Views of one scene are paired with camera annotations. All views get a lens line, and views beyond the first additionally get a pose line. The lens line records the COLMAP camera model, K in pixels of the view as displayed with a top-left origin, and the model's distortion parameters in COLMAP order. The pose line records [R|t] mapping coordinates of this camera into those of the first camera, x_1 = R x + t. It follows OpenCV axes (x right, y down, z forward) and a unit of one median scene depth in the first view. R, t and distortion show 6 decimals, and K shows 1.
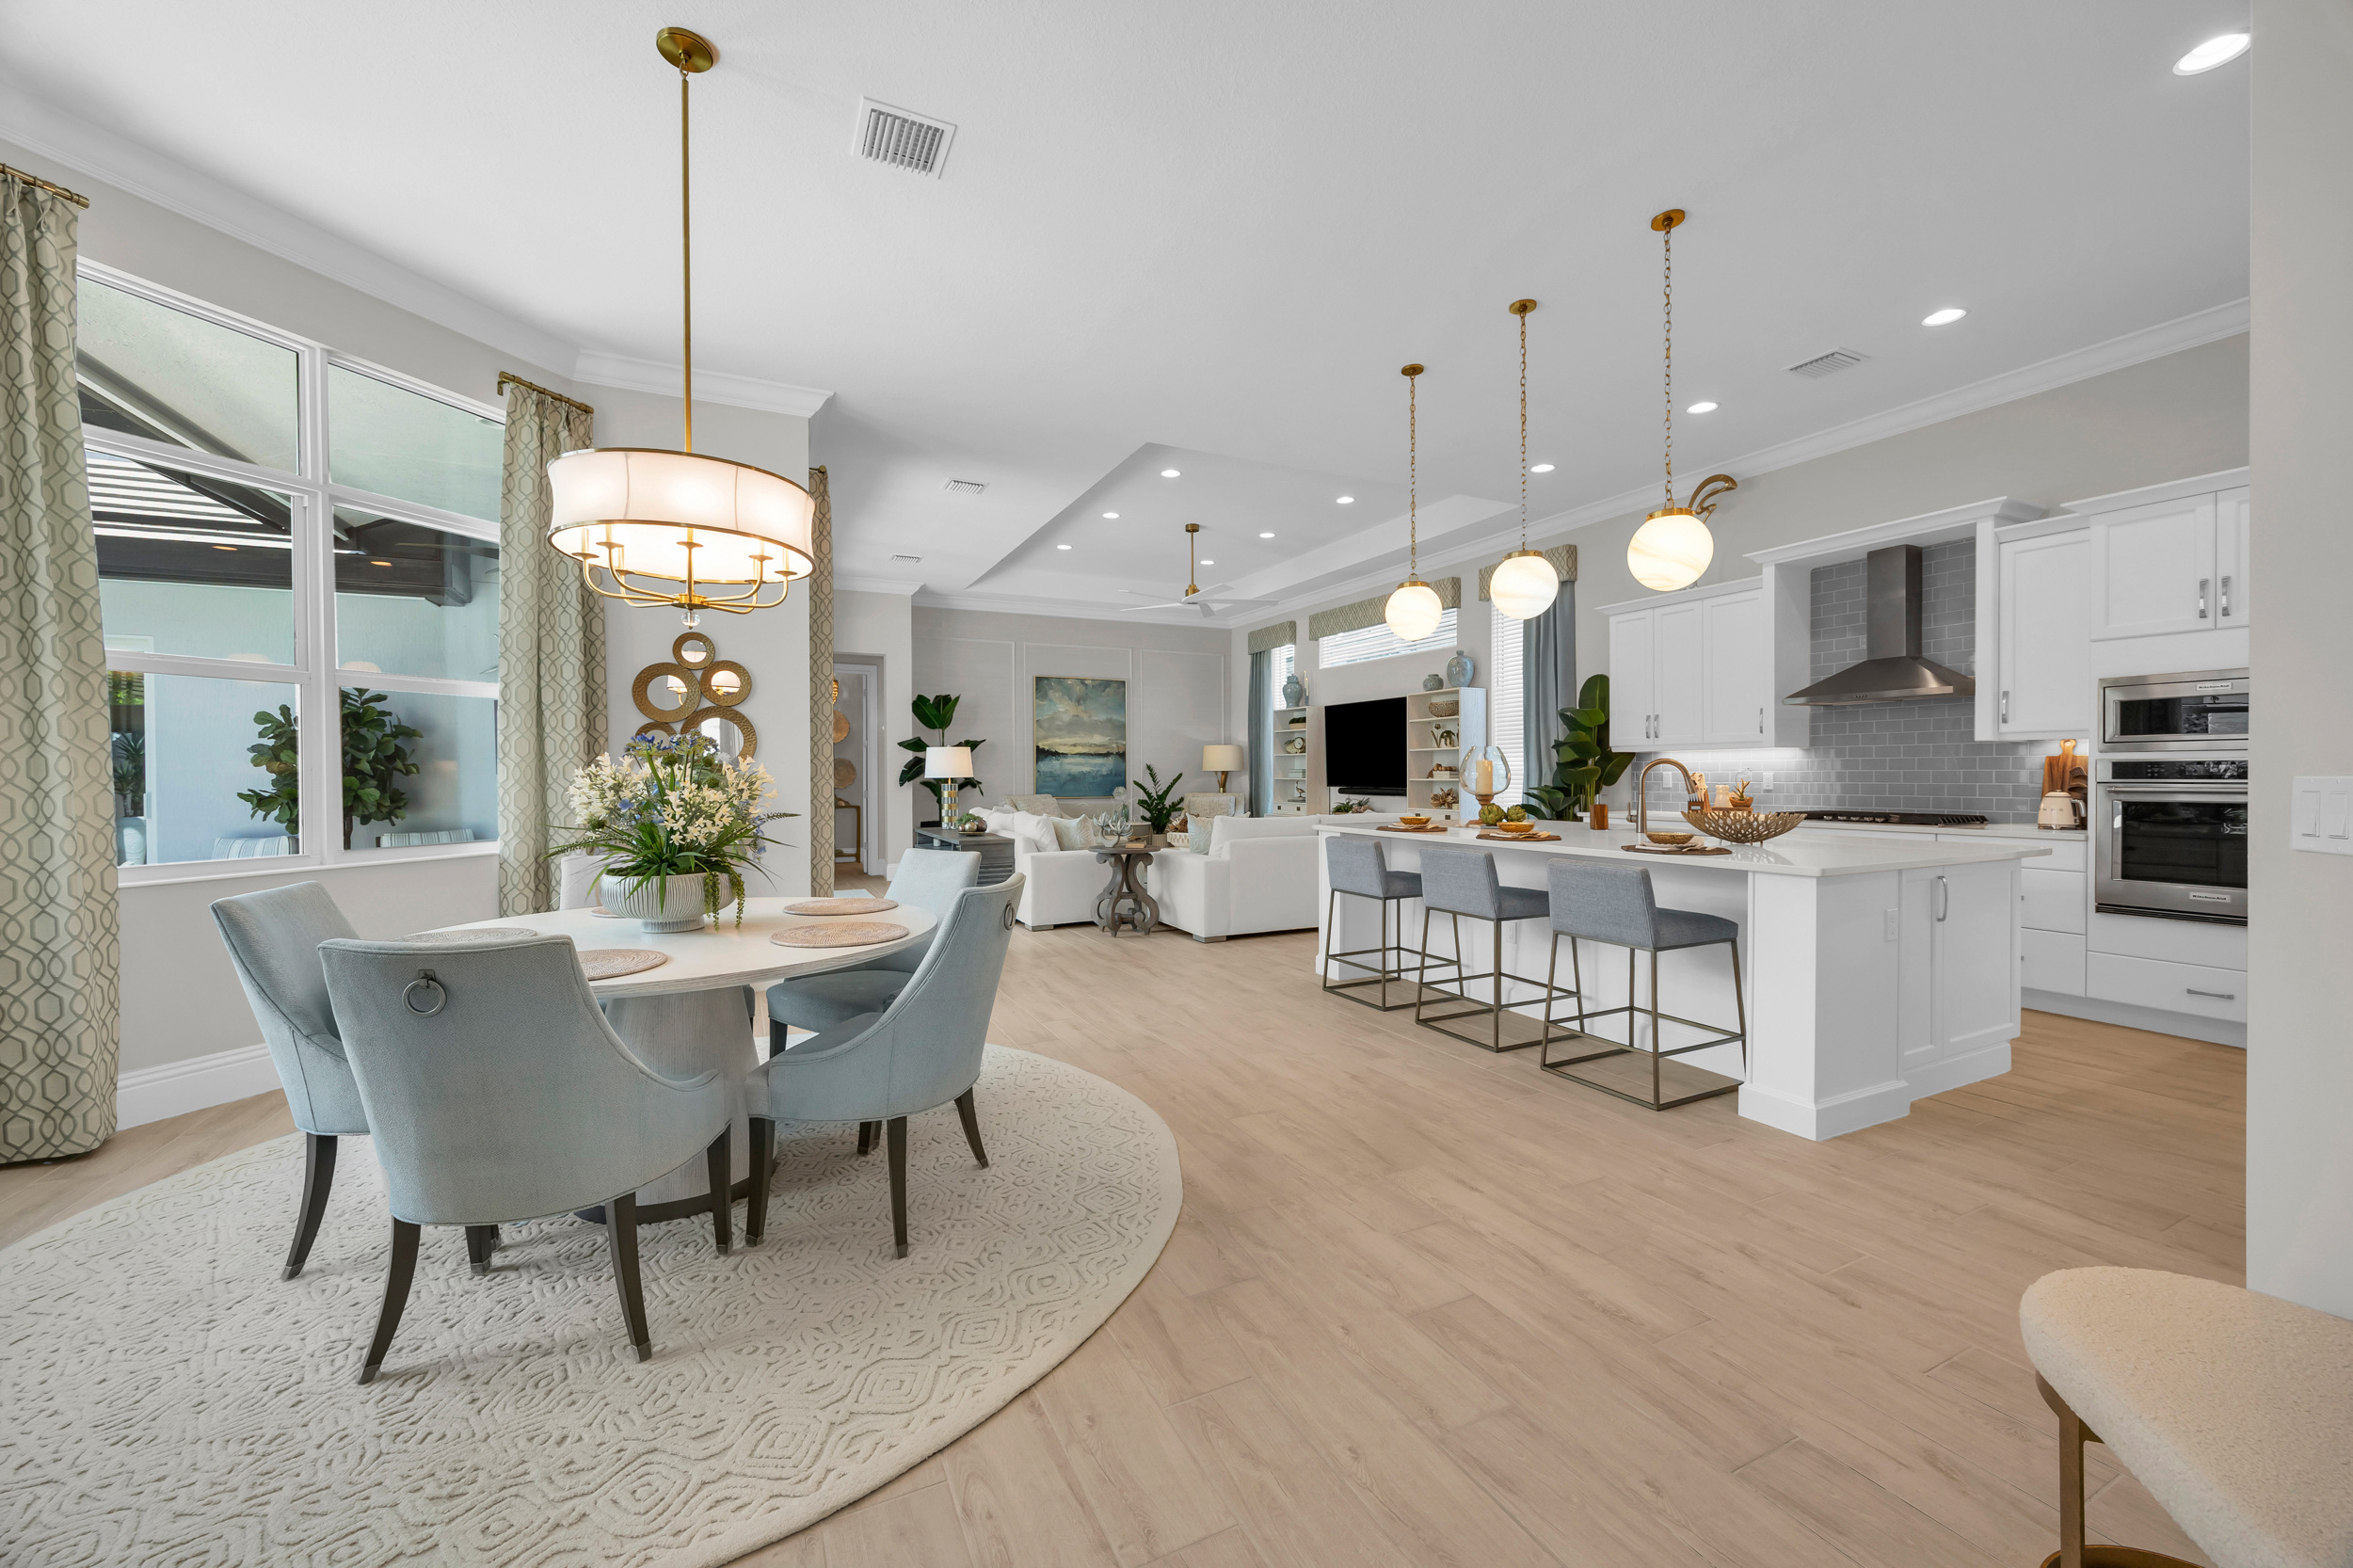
lens RADIAL K [[907.3, 0, 1175.3], [0, 907.3, 779.8], [0, 0, 1]] dist [-0.001777, -0.000138]
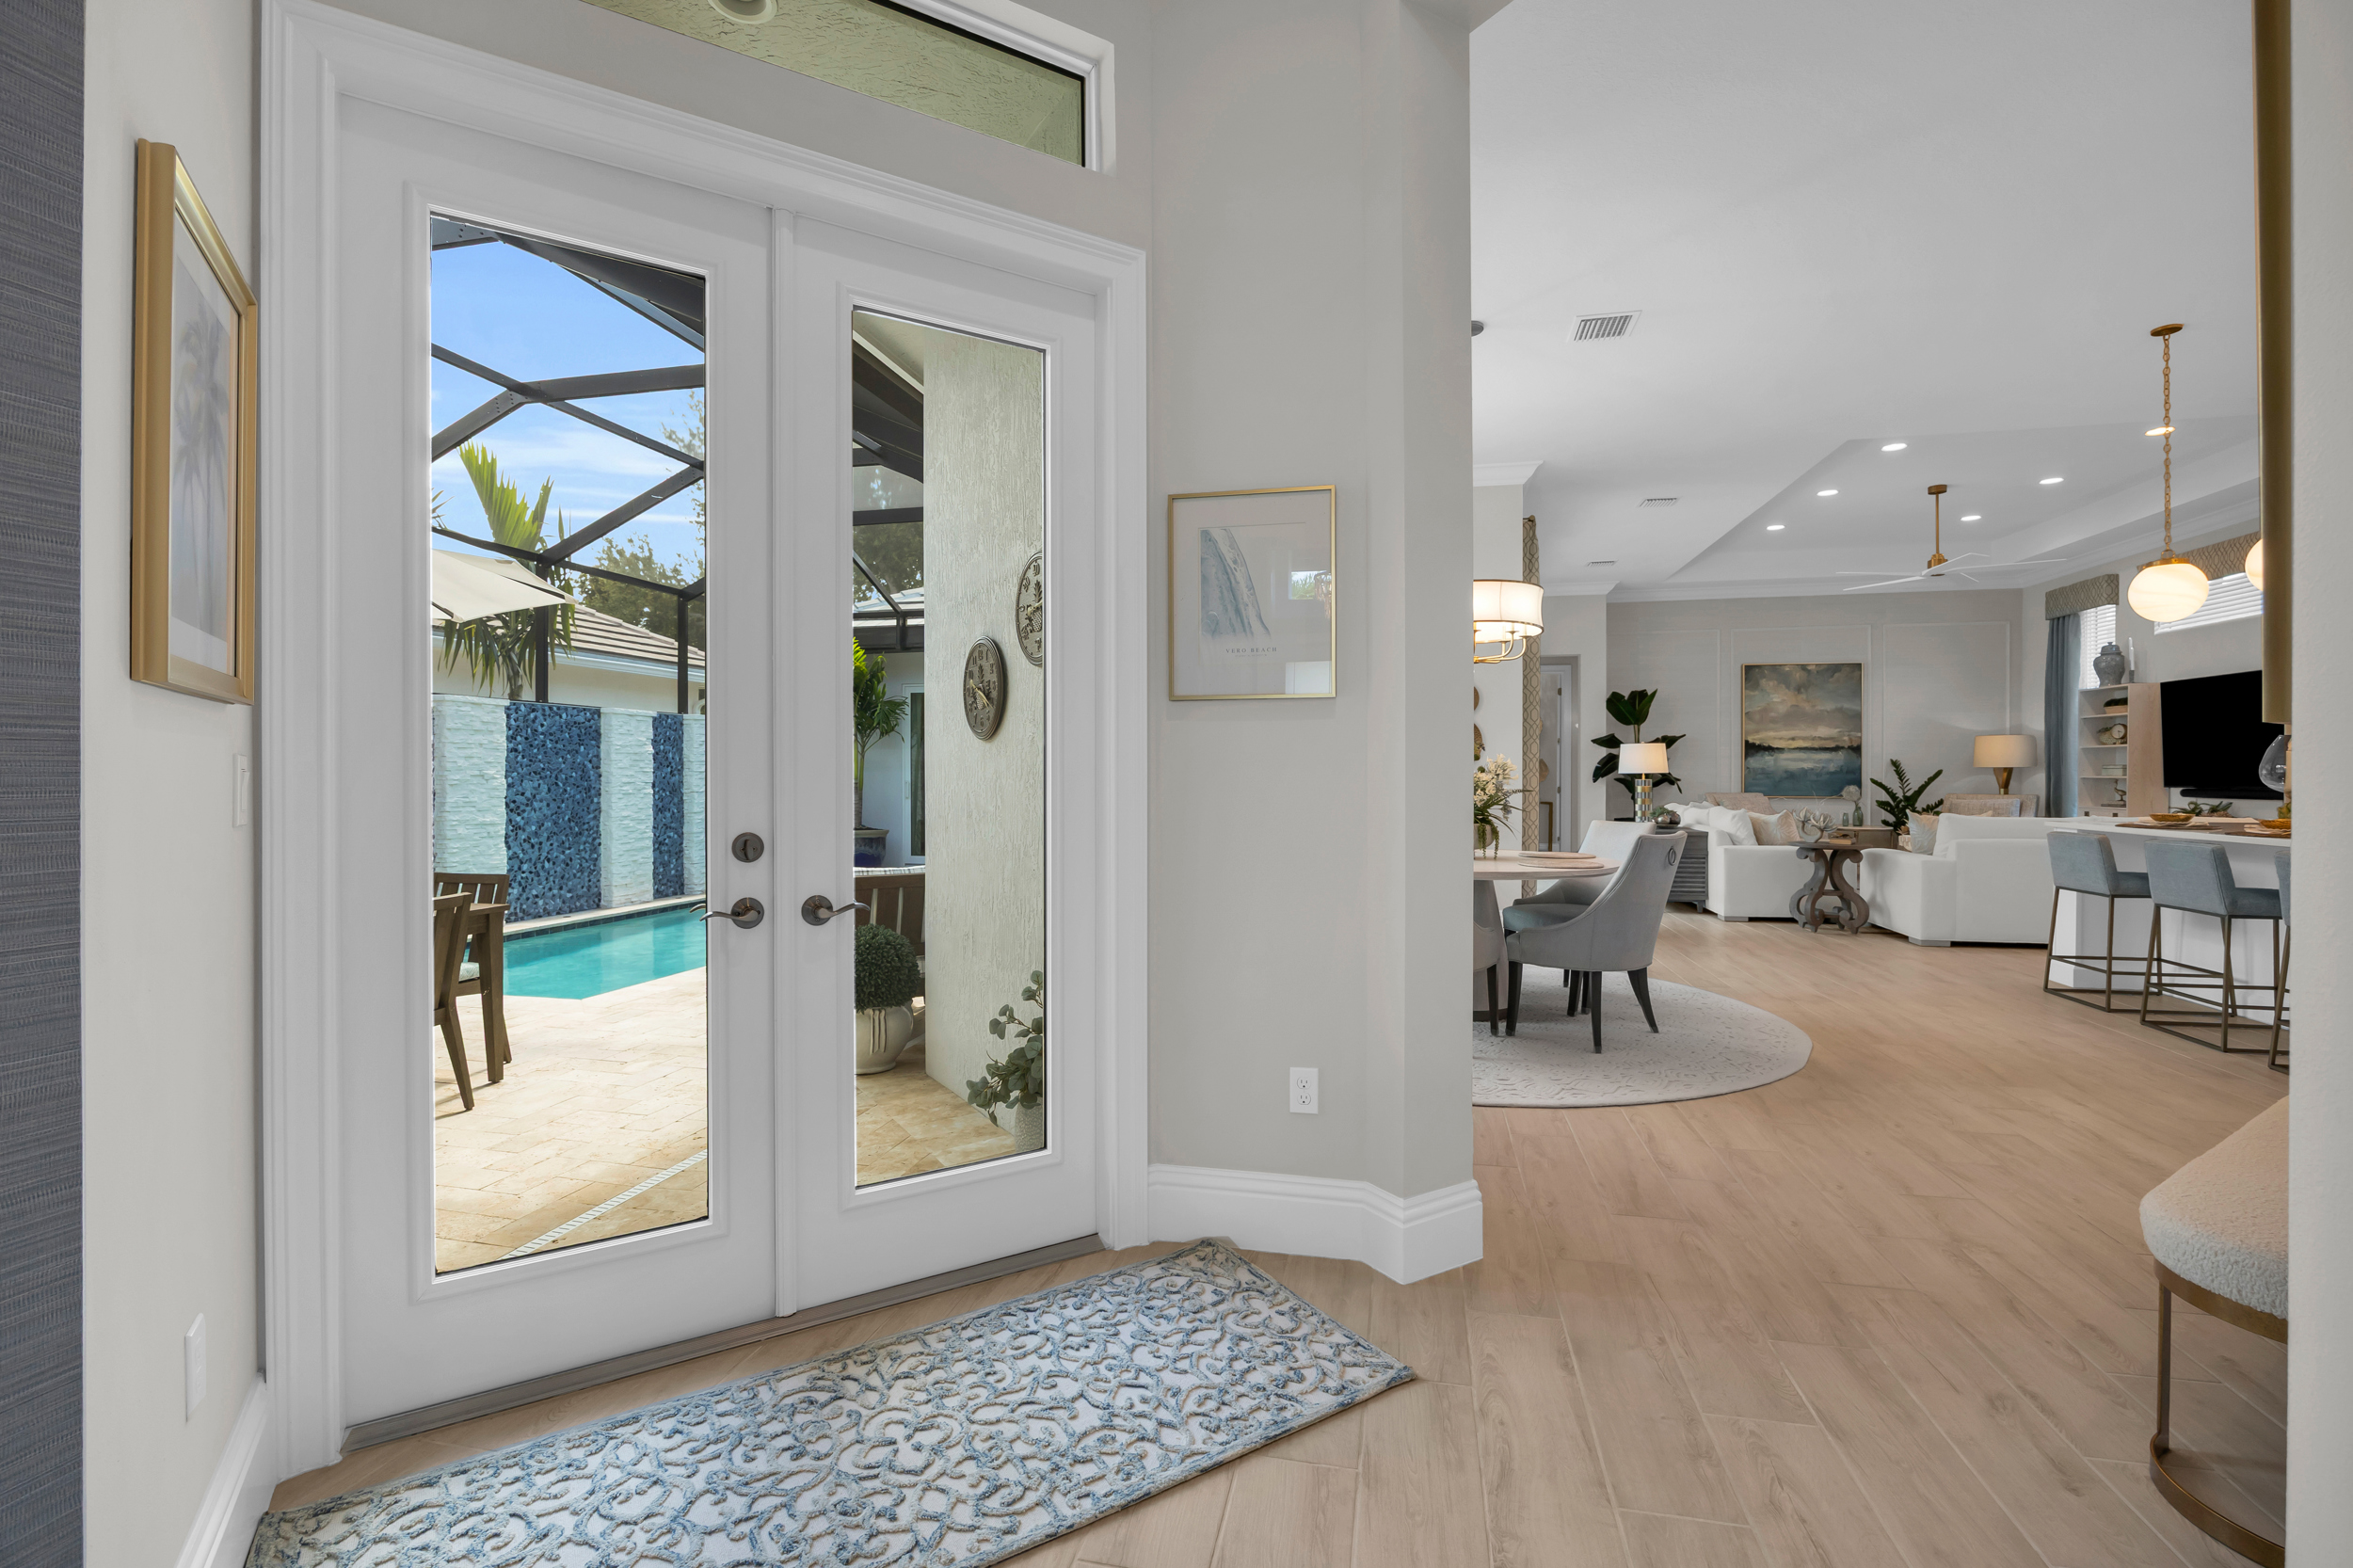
lens RADIAL K [[1048.7, 0, 1176.5], [0, 1048.7, 784.0], [0, 0, 1]] dist [-0.013197, -0.000143]
pose [[0.783223, 0.008174, -0.621687, 0.061248], [-0.006417, 0.999967, 0.005063, 0.005929], [0.621707, 0.000024, 0.783250, -0.214261]]
